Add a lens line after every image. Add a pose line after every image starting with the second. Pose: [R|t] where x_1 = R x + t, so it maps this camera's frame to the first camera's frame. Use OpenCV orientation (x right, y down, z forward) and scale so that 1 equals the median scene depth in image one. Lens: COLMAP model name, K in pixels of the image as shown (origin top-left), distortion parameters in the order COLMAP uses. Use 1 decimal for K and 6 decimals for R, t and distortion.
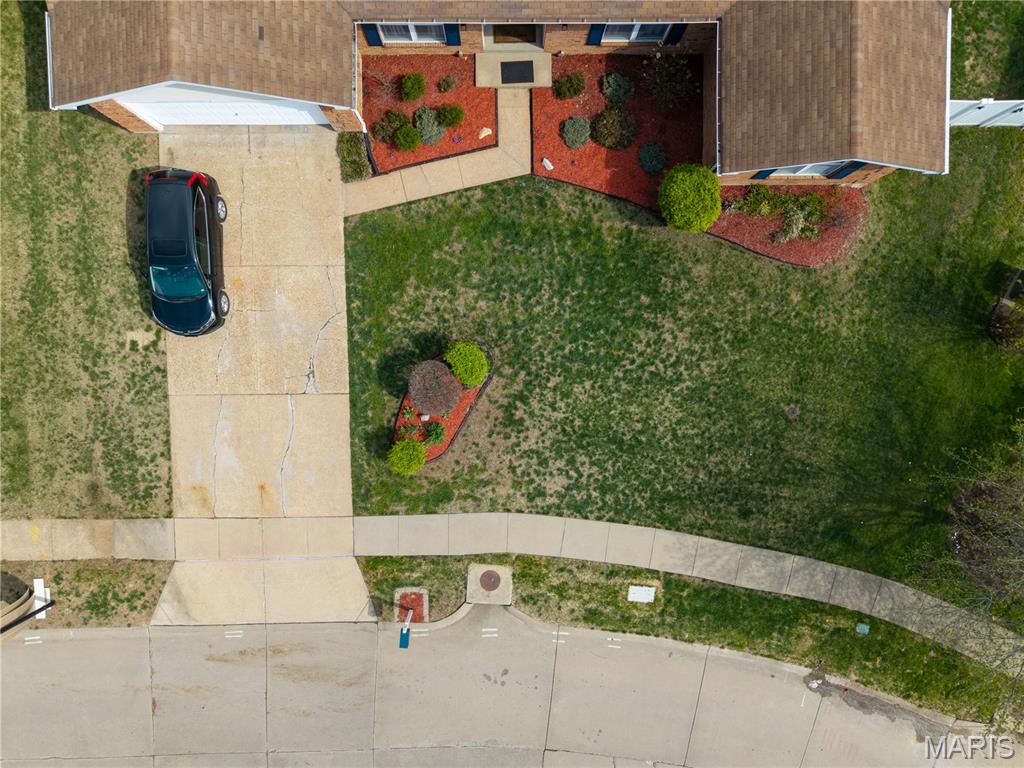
lens RADIAL K [[705.3, 0, 511.0], [0, 705.3, 385.7], [0, 0, 1]] dist [0.064140, -0.108647]
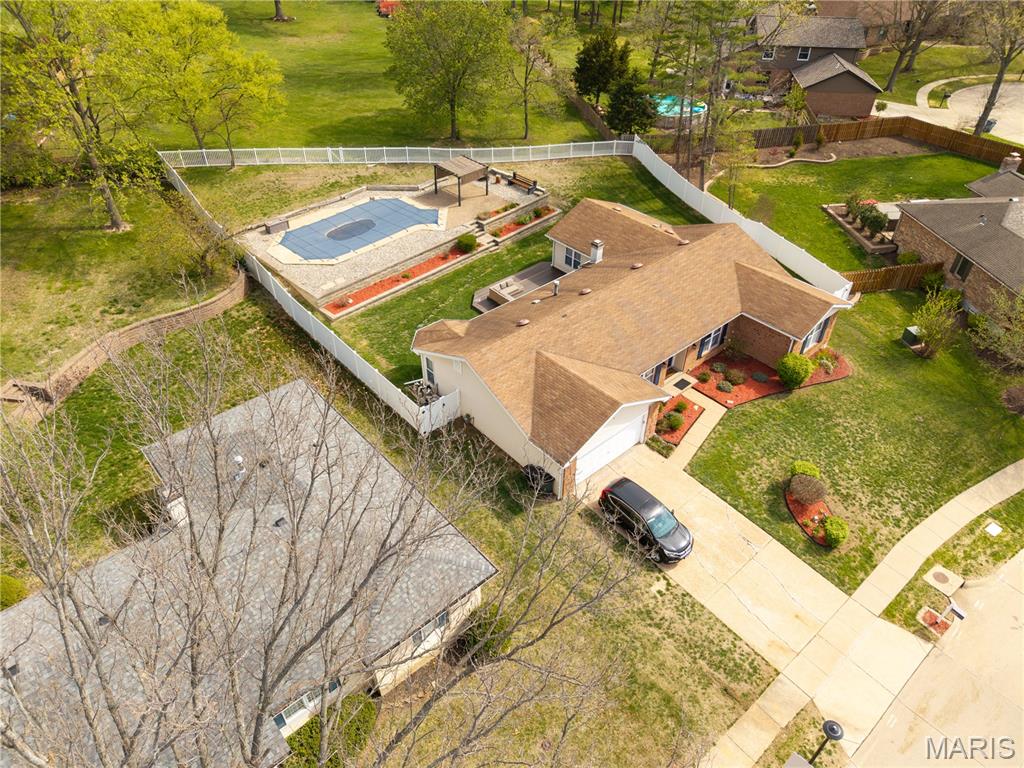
lens RADIAL K [[686.3, 0, 512.3], [0, 686.3, 385.9], [0, 0, 1]] dist [0.012811, -0.009440]
pose [[0.756276, -0.417355, 0.503847, -1.237655], [0.654021, 0.461764, -0.599191, 0.370862], [0.017417, 0.782680, 0.622180, -0.176157]]
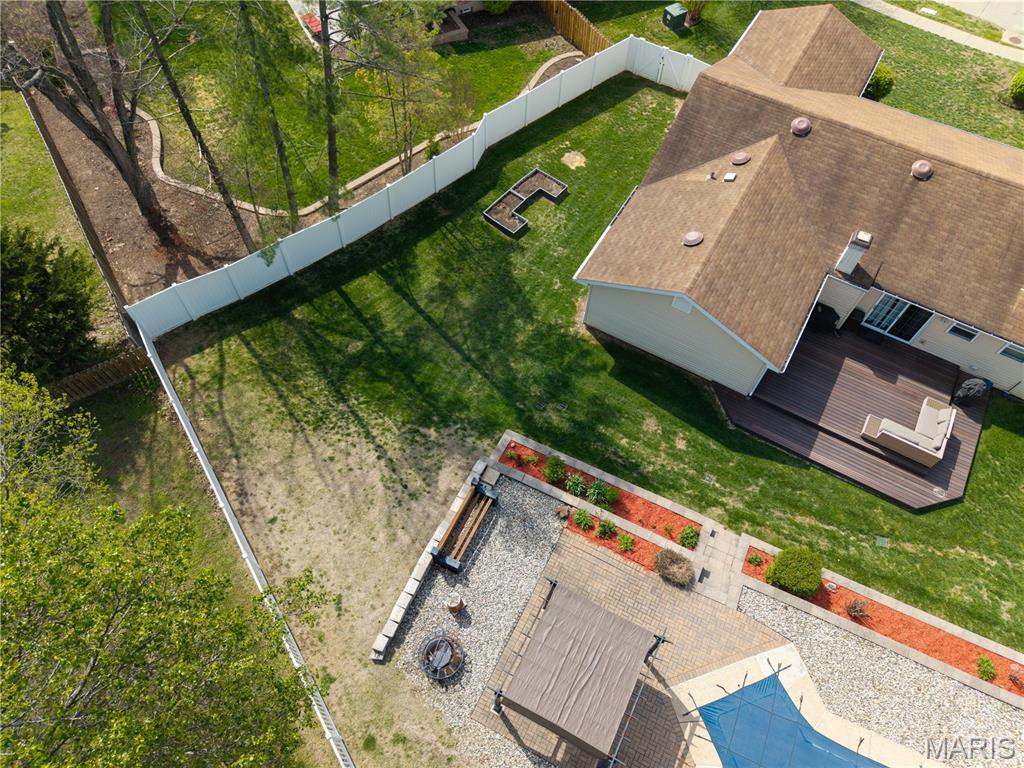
lens RADIAL K [[686.3, 0, 512.3], [0, 686.3, 385.9], [0, 0, 1]] dist [0.012811, -0.009440]
pose [[-0.857868, -0.449723, 0.248618, 0.233656], [0.513852, -0.746798, 0.422194, -1.752678], [-0.004203, 0.489940, 0.871746, -0.060054]]
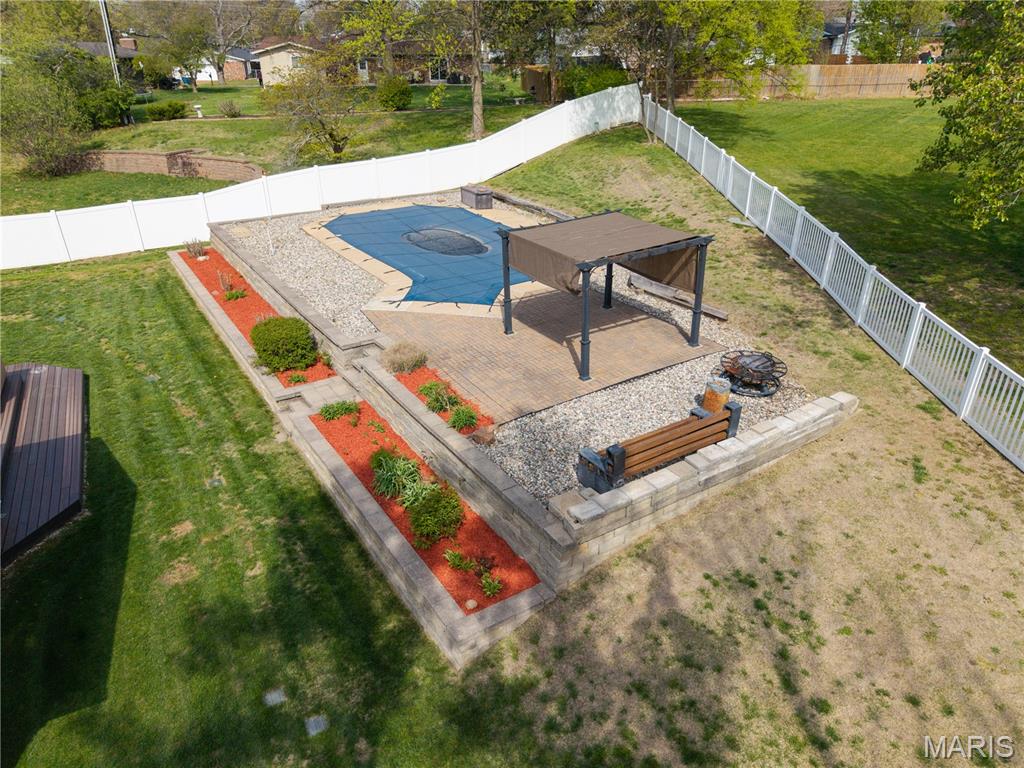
lens RADIAL K [[686.3, 0, 512.3], [0, 686.3, 385.9], [0, 0, 1]] dist [0.012811, -0.009440]
pose [[0.468764, 0.385256, -0.794882, 0.762426], [-0.883210, 0.190043, -0.428746, -1.233566], [-0.014115, 0.903029, 0.429347, 0.599630]]
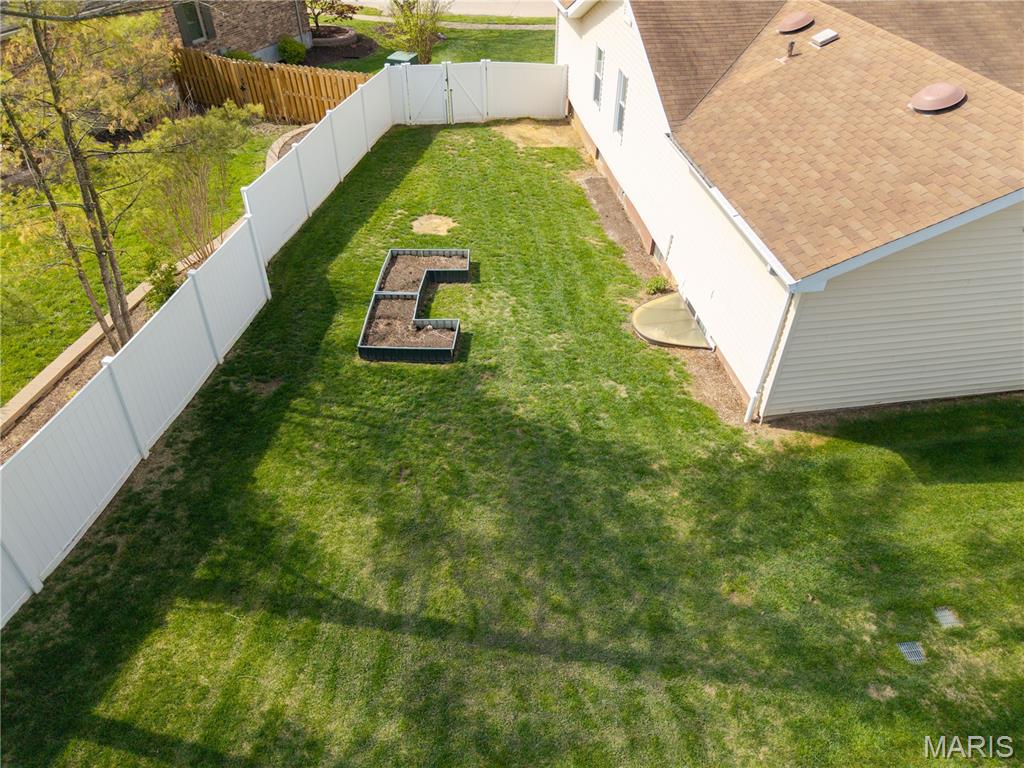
lens RADIAL K [[689.1, 0, 507.8], [0, 689.1, 381.0], [0, 0, 1]] dist [0.039998, -0.058292]
pose [[-0.991440, 0.080757, -0.102595, 0.712415], [-0.130378, -0.654453, 0.744777, -1.425282], [-0.006997, 0.751778, 0.659379, 0.591863]]
